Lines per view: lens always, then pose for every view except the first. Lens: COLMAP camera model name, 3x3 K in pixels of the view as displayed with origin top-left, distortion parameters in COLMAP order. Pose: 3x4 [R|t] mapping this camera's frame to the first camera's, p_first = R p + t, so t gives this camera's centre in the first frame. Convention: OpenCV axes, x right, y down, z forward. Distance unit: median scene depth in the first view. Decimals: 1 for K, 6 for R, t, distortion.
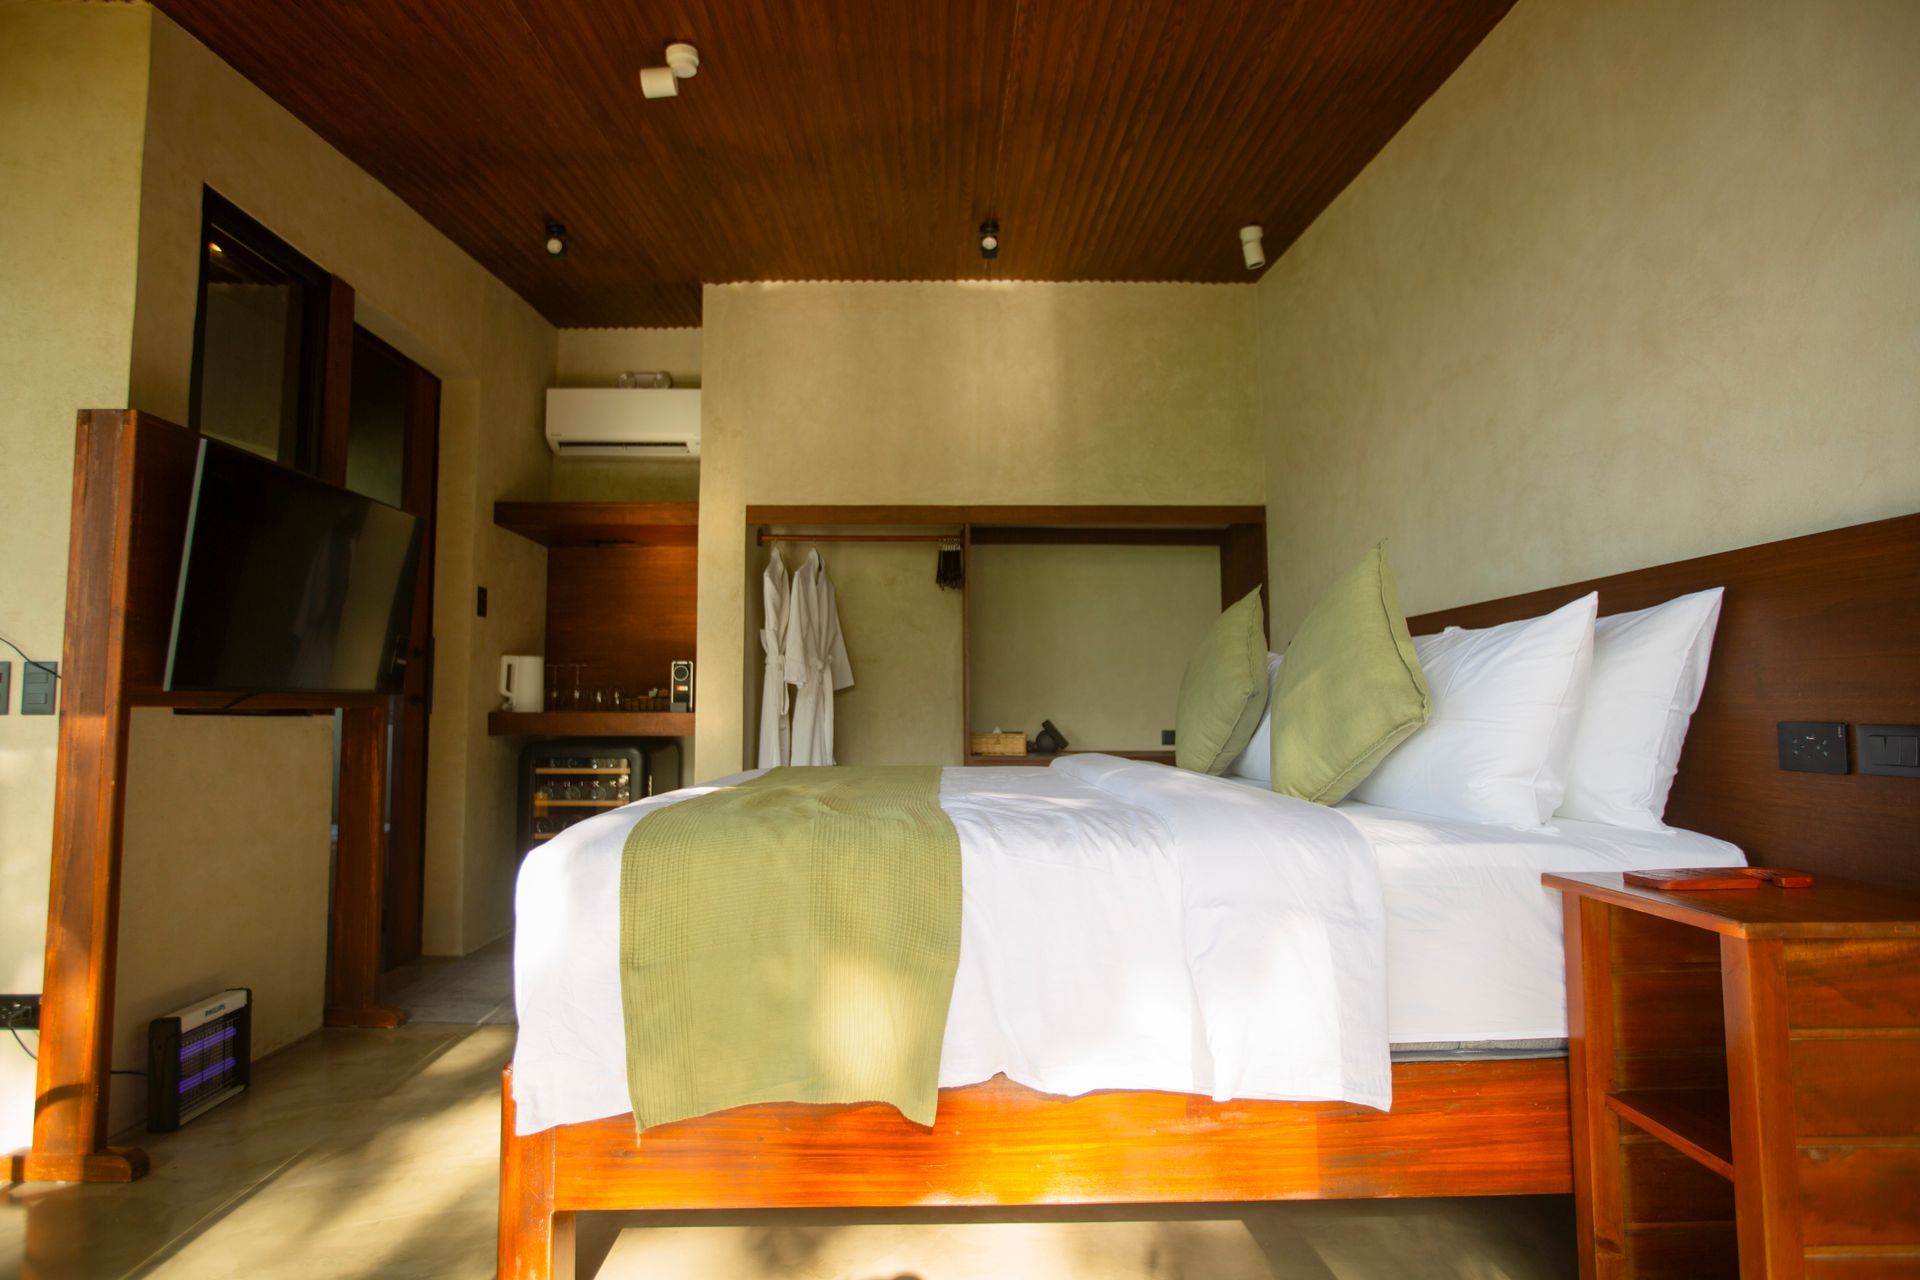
lens RADIAL K [[1016.5, 0, 960.0], [0, 1016.5, 640.0], [0, 0, 1]] dist [-0.036654, 0.000607]
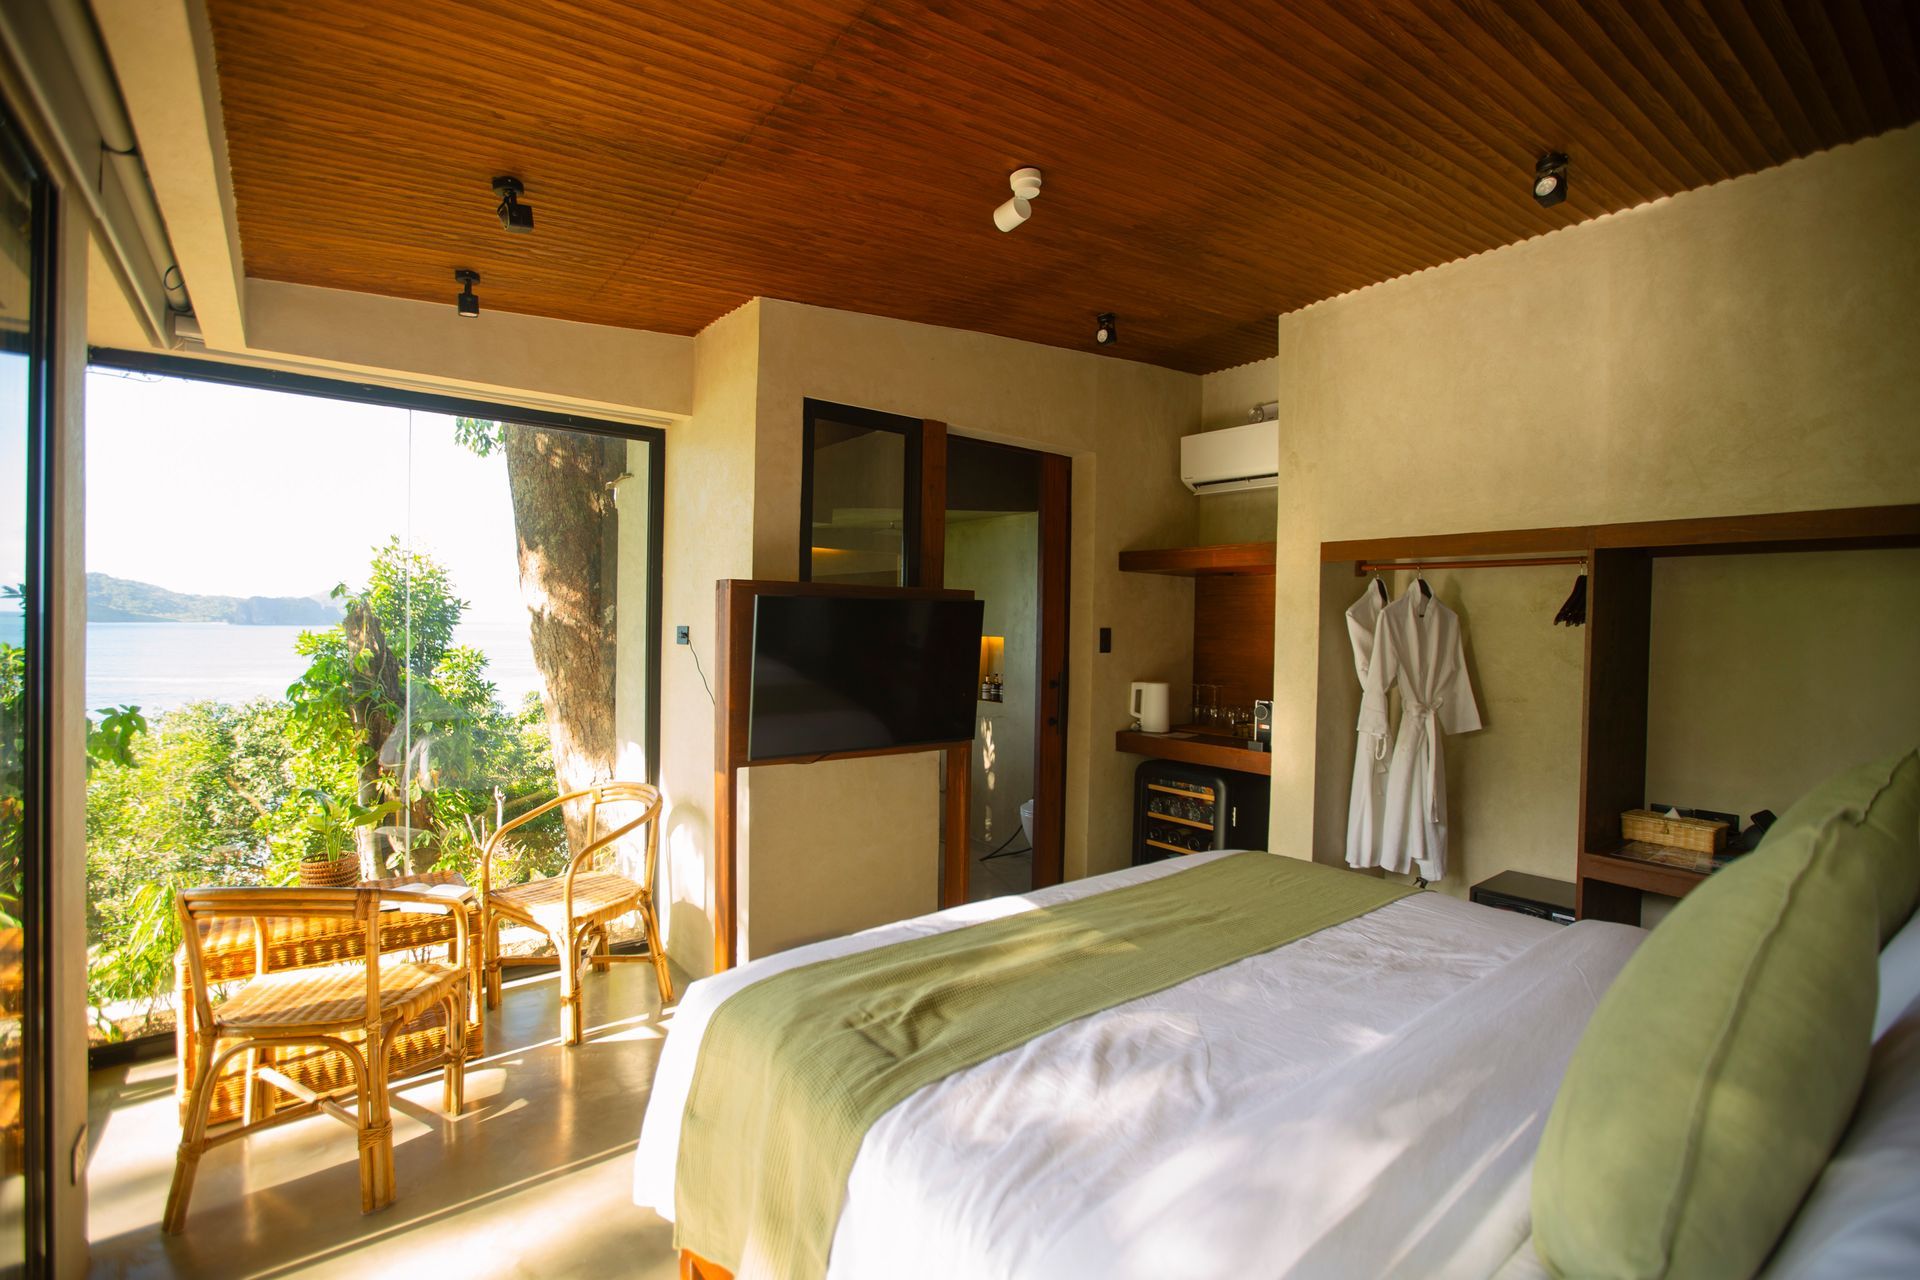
lens RADIAL K [[881.1, 0, 952.0], [0, 881.1, 637.6], [0, 0, 1]] dist [-0.026338, 0.000850]
pose [[0.606823, 0.020447, -0.794574, 0.234041], [0.037531, 0.997817, 0.054340, -0.101212], [0.793950, -0.062797, 0.604731, 0.222614]]
